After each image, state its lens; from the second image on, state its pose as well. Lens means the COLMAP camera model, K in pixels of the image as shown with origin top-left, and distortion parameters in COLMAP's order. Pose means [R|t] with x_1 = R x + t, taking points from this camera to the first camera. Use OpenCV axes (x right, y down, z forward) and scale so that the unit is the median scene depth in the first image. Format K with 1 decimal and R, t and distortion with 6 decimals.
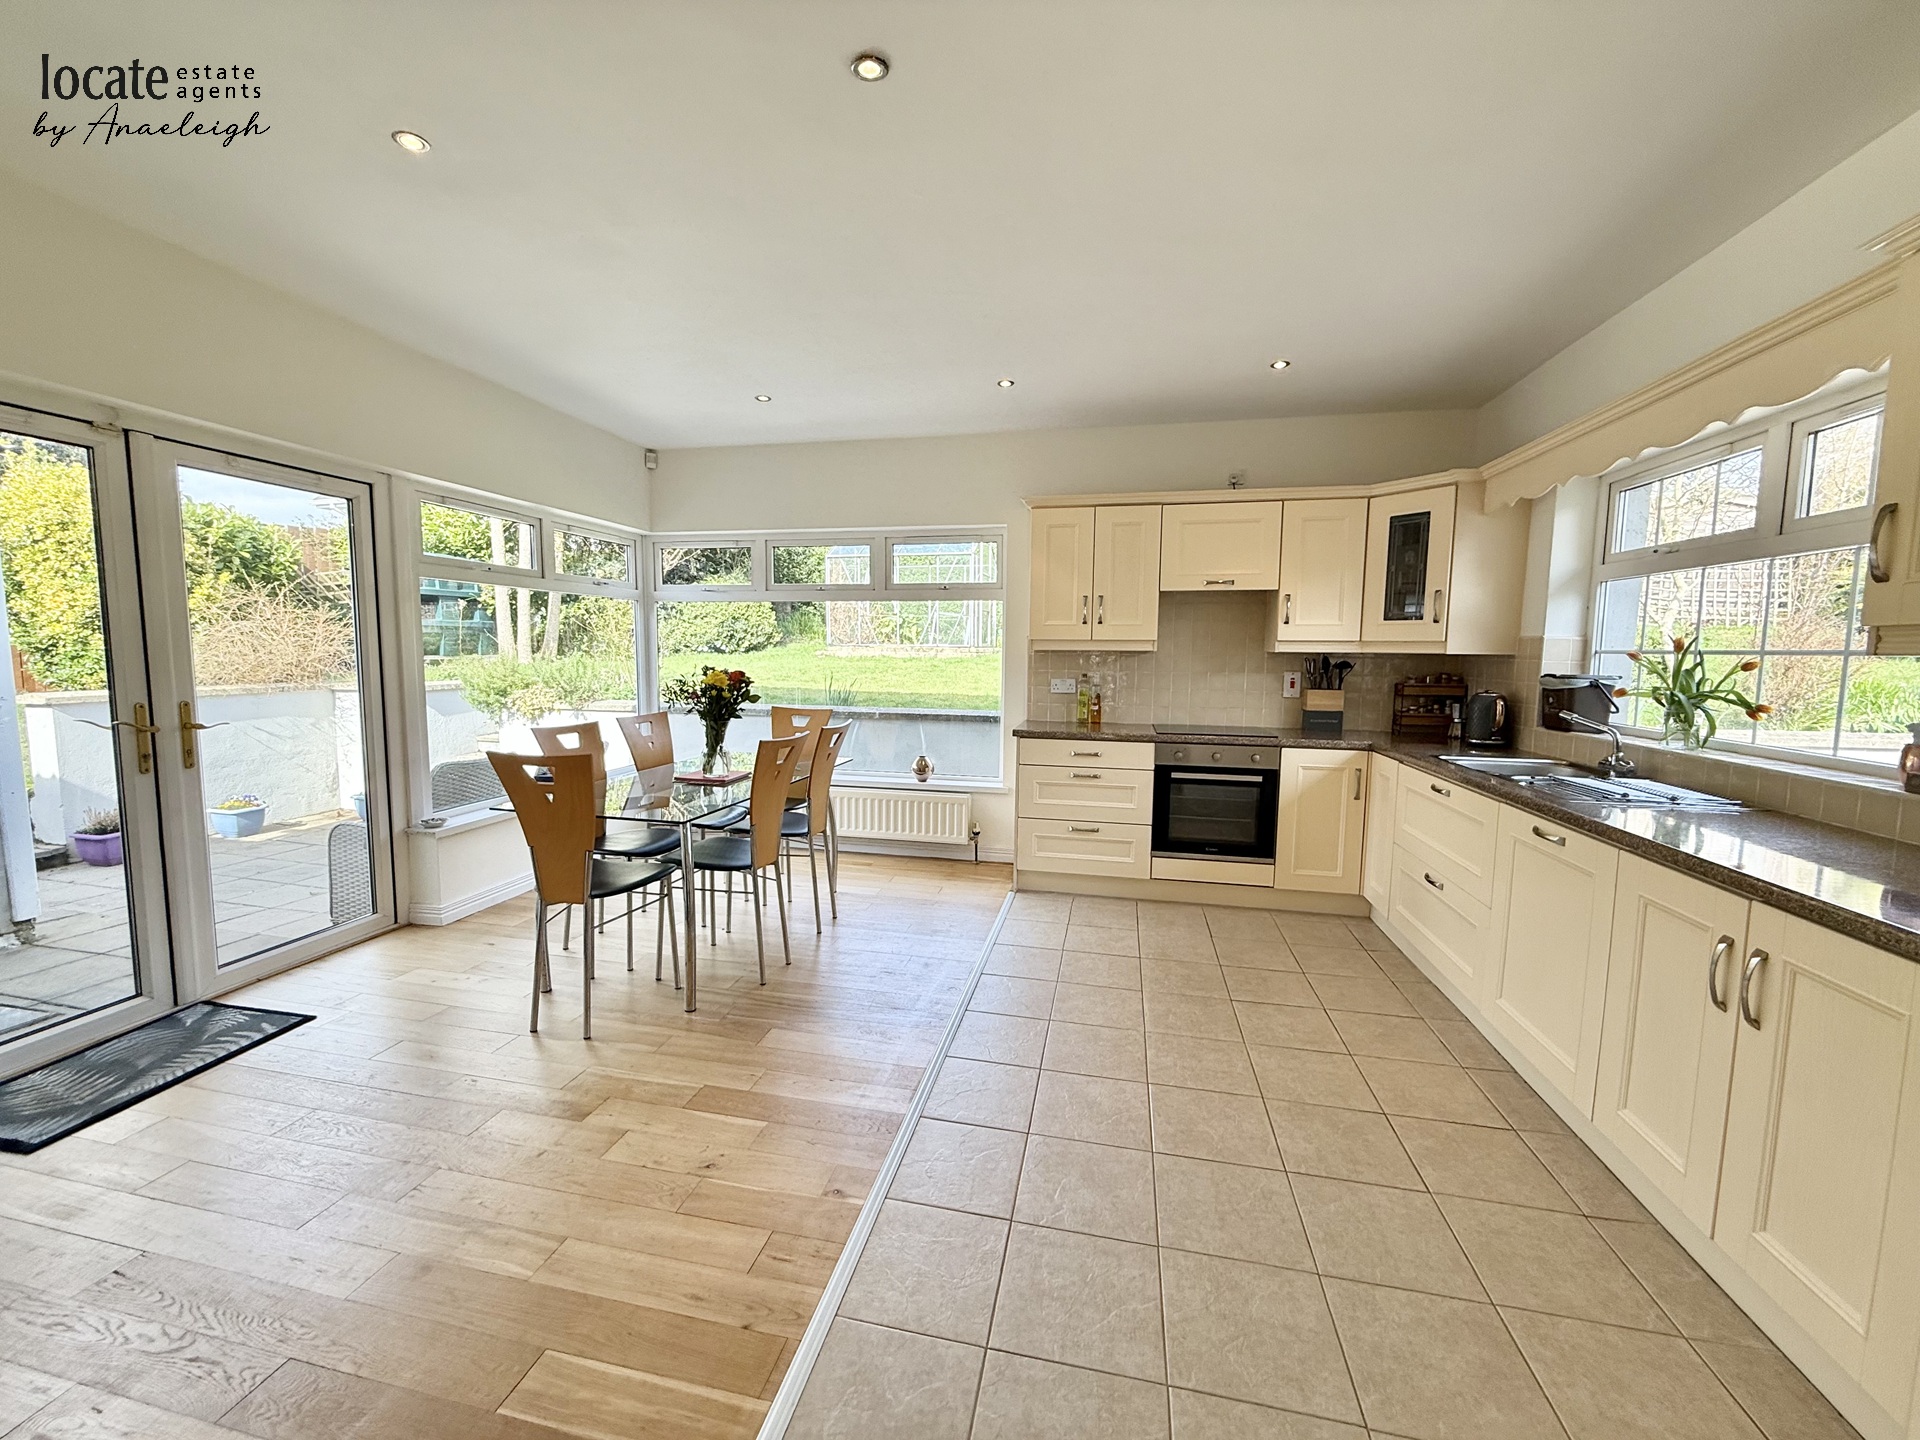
lens RADIAL K [[760.9, 0, 952.7], [0, 760.9, 720.9], [0, 0, 1]] dist [-0.000698, 0.000440]
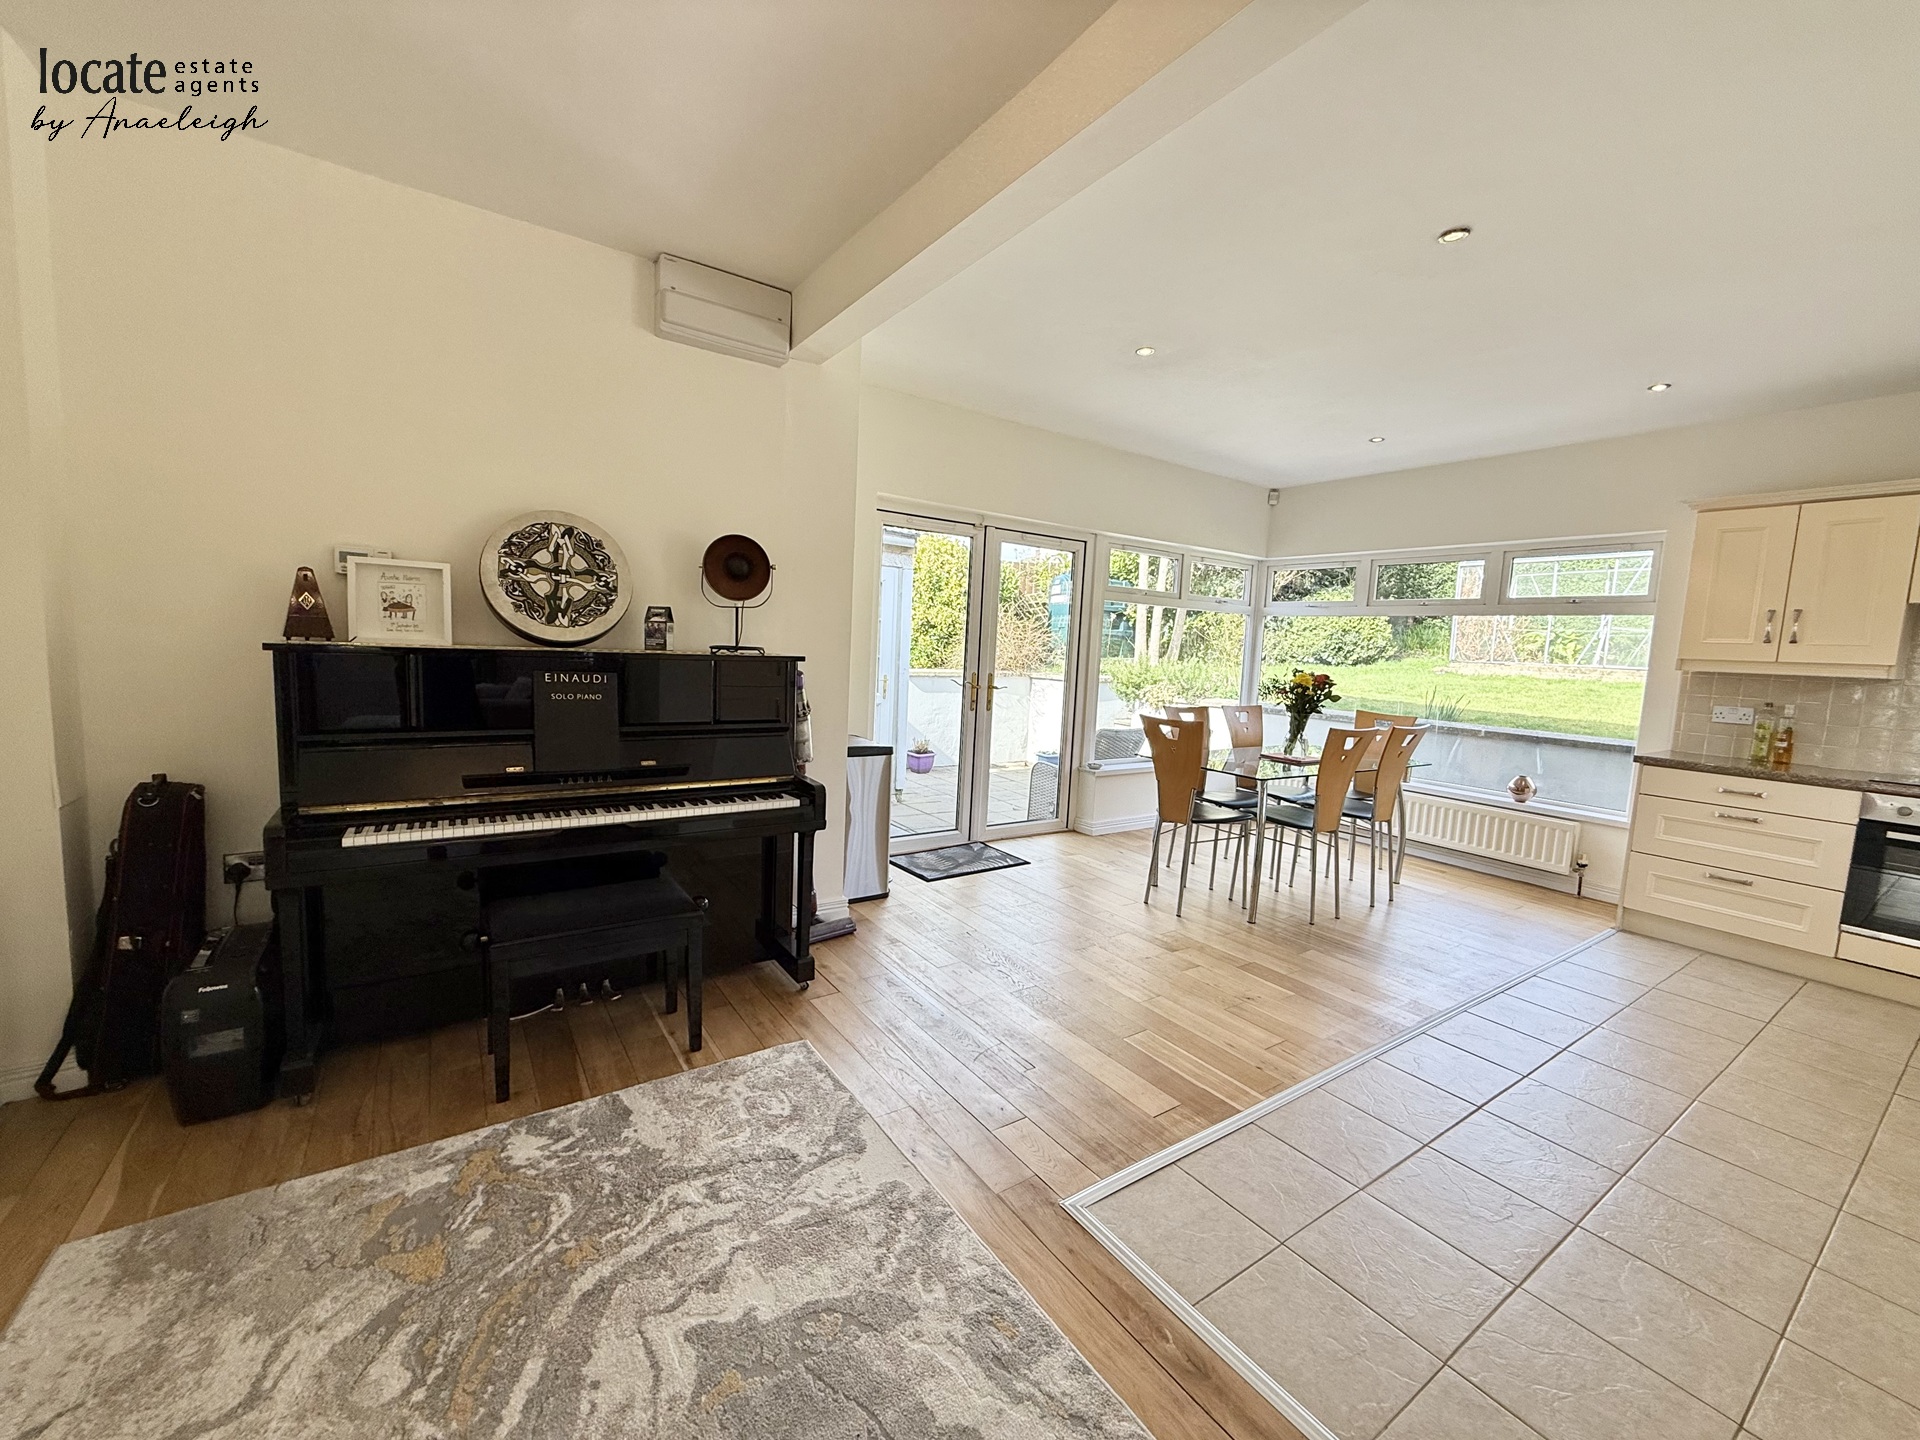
lens RADIAL K [[760.9, 0, 952.7], [0, 760.9, 720.9], [0, 0, 1]] dist [-0.000698, 0.000440]
pose [[0.724371, 0.093924, -0.682982, 0.113806], [-0.103991, 0.994227, 0.026433, 0.034209], [0.681522, 0.051877, 0.729957, -0.258741]]
